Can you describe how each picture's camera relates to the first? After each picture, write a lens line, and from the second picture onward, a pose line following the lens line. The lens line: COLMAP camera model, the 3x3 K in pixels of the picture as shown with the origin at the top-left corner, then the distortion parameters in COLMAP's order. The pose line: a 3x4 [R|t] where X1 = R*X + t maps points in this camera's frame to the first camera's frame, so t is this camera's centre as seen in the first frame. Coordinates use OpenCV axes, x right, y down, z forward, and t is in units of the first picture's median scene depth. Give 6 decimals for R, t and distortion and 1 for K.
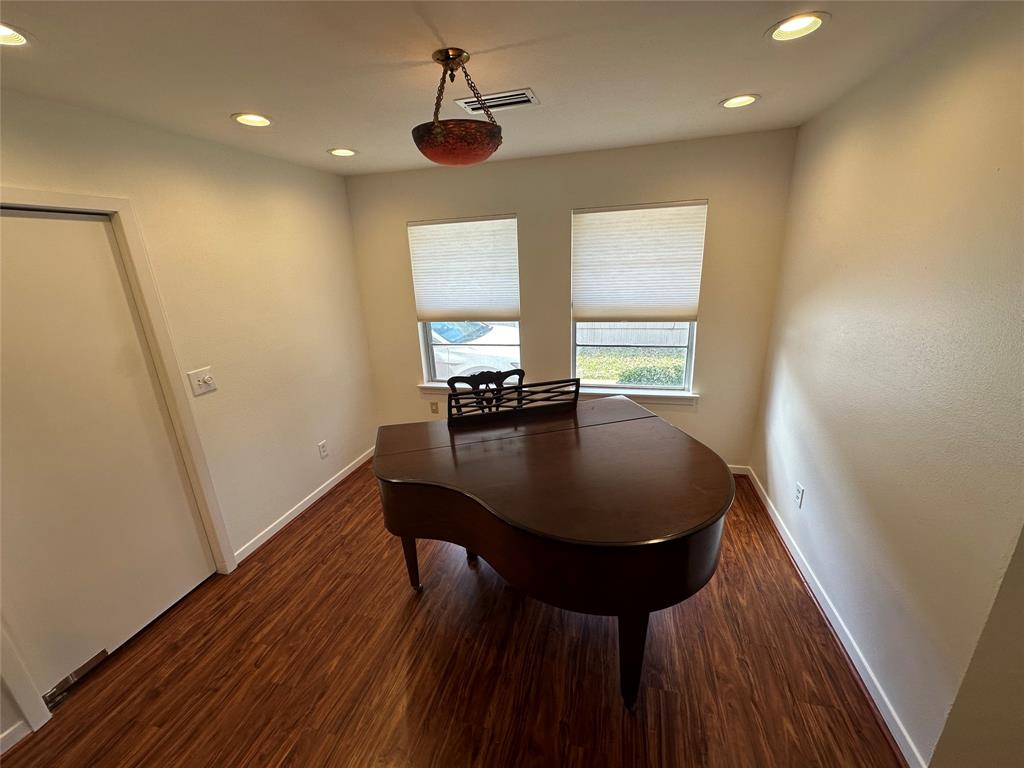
lens RADIAL K [[404.1, 0, 512.0], [0, 404.1, 384.0], [0, 0, 1]] dist [-0.008597, -0.000001]
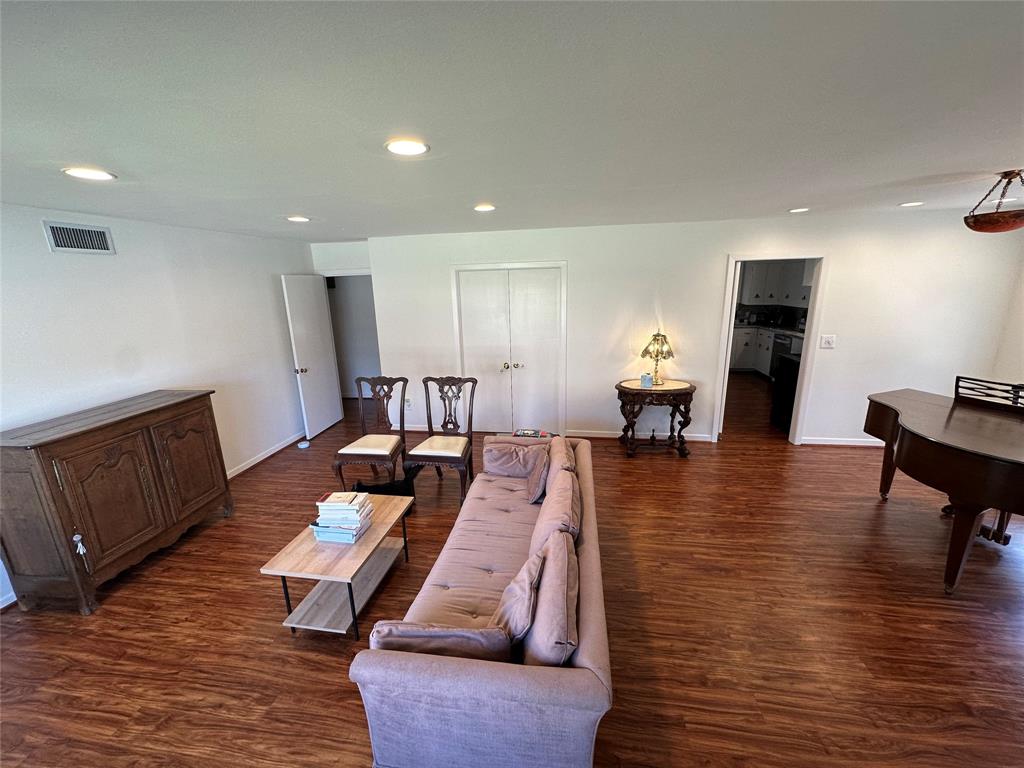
lens RADIAL K [[407.8, 0, 512.0], [0, 407.8, 384.0], [0, 0, 1]] dist [-0.003261, 0.000516]
pose [[0.102465, 0.279315, -0.954717, 0.909493], [-0.273648, 0.930652, 0.242905, 0.112200], [0.956356, 0.236367, 0.171793, -0.666392]]
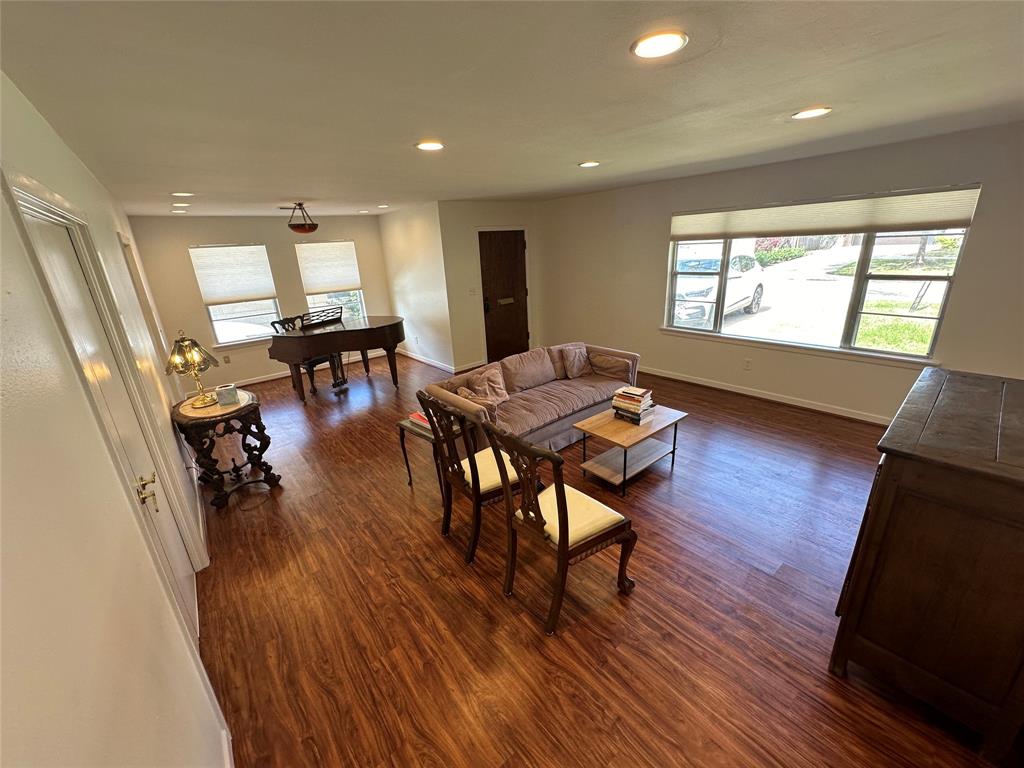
lens RADIAL K [[407.8, 0, 512.0], [0, 407.8, 384.0], [0, 0, 1]] dist [-0.003261, 0.000516]
pose [[0.586315, -0.251069, 0.770194, -1.245115], [0.270268, 0.956911, 0.106192, 0.445898], [-0.763669, 0.145897, 0.628907, -1.363981]]
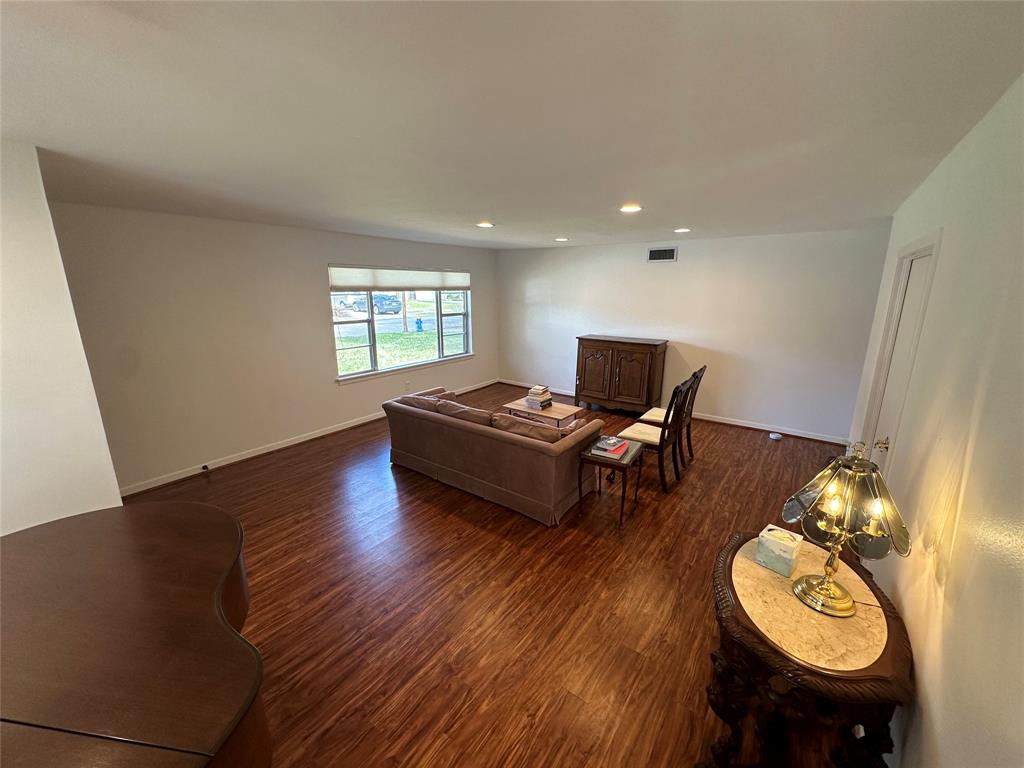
lens RADIAL K [[407.8, 0, 512.0], [0, 407.8, 384.0], [0, 0, 1]] dist [-0.003261, 0.000516]
pose [[-0.927718, -0.046708, 0.370349, -0.593945], [0.147679, 0.865270, 0.479060, -0.257680], [-0.342828, 0.499125, -0.795828, 0.769908]]
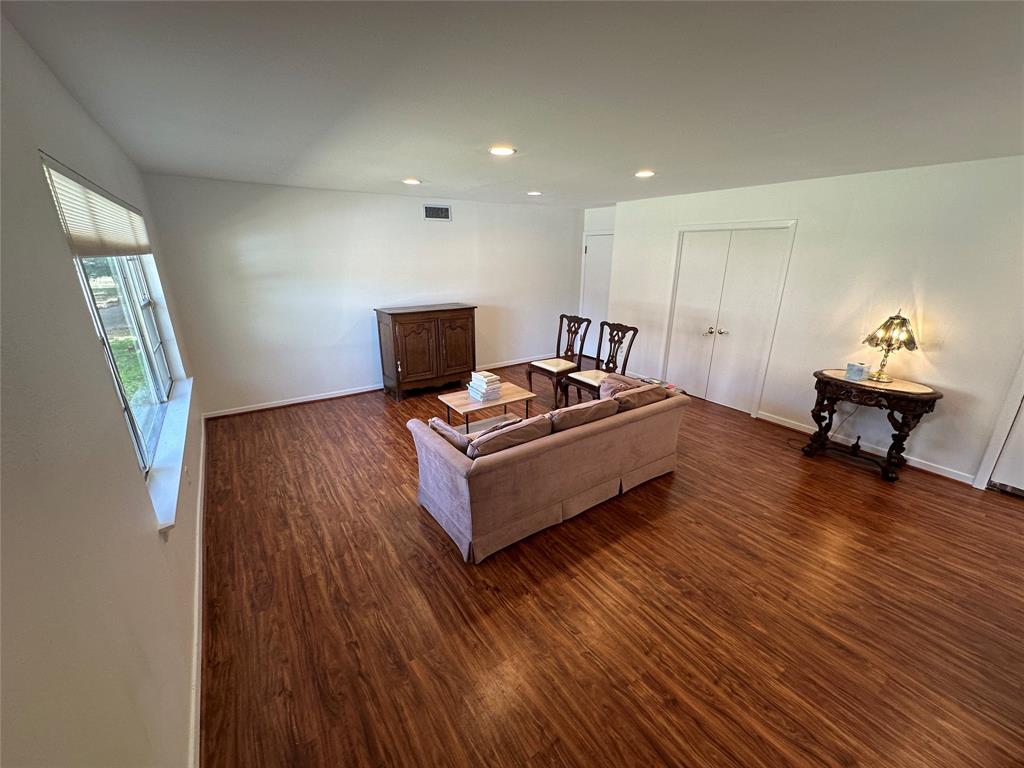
lens RADIAL K [[407.8, 0, 512.0], [0, 407.8, 384.0], [0, 0, 1]] dist [-0.003261, 0.000516]
pose [[-0.650834, 0.275461, -0.707486, 1.072554], [-0.201585, 0.835713, 0.510830, -0.083168], [0.731969, 0.475084, -0.488382, 0.045141]]
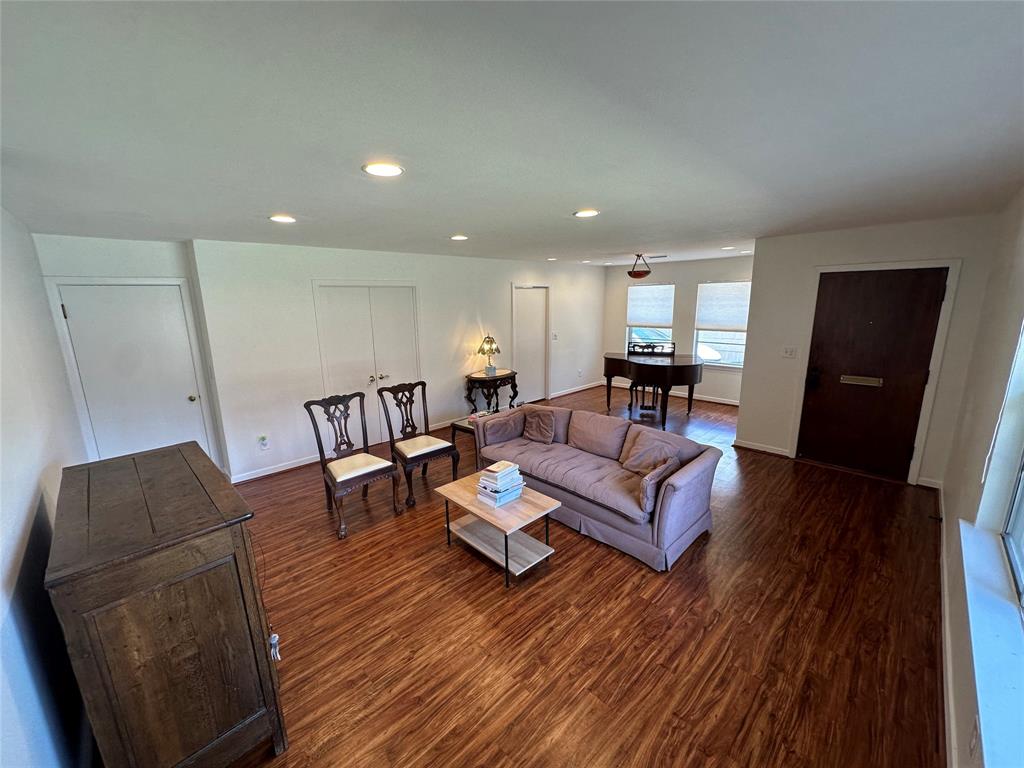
lens RADIAL K [[407.8, 0, 512.0], [0, 407.8, 384.0], [0, 0, 1]] dist [-0.003261, 0.000516]
pose [[0.854922, 0.134956, -0.500895, 0.601610], [-0.173324, 0.984389, -0.030604, 0.509392], [0.488945, 0.112982, 0.864967, -1.864777]]
